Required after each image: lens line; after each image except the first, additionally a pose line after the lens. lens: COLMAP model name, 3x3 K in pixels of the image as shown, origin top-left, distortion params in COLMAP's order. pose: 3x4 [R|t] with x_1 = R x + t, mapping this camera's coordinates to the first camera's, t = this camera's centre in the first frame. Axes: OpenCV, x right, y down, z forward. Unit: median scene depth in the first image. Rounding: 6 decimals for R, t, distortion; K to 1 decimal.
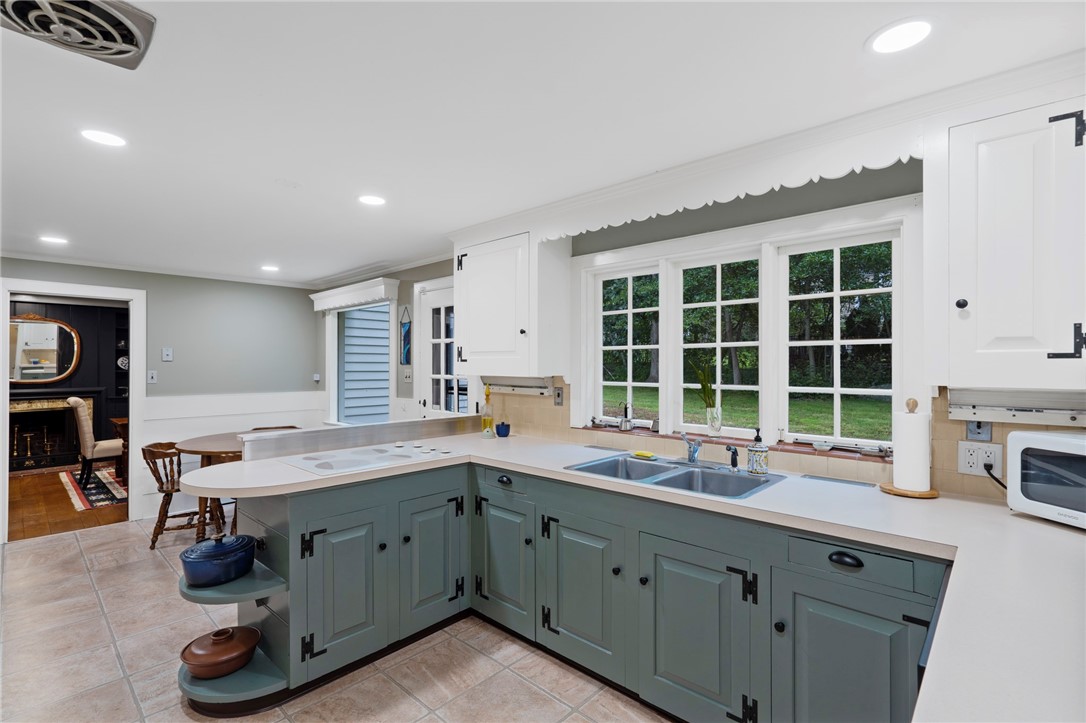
lens RADIAL K [[505.9, 0, 542.3], [0, 505.9, 359.9], [0, 0, 1]] dist [-0.001867, 0.000099]
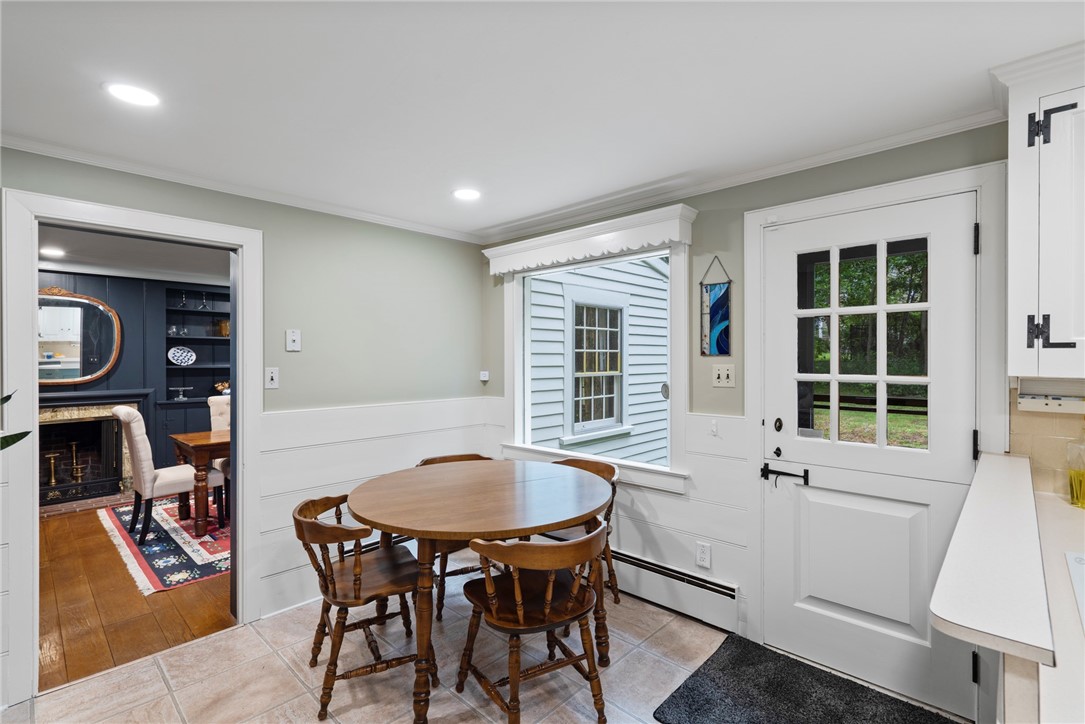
lens RADIAL K [[505.4, 0, 543.1], [0, 505.4, 356.7], [0, 0, 1]] dist [-0.001867, 0.000099]
pose [[0.999984, -0.003092, -0.004816, -0.370670], [0.003127, 0.999969, 0.007235, 0.004345], [0.004794, -0.007250, 0.999962, 0.335807]]
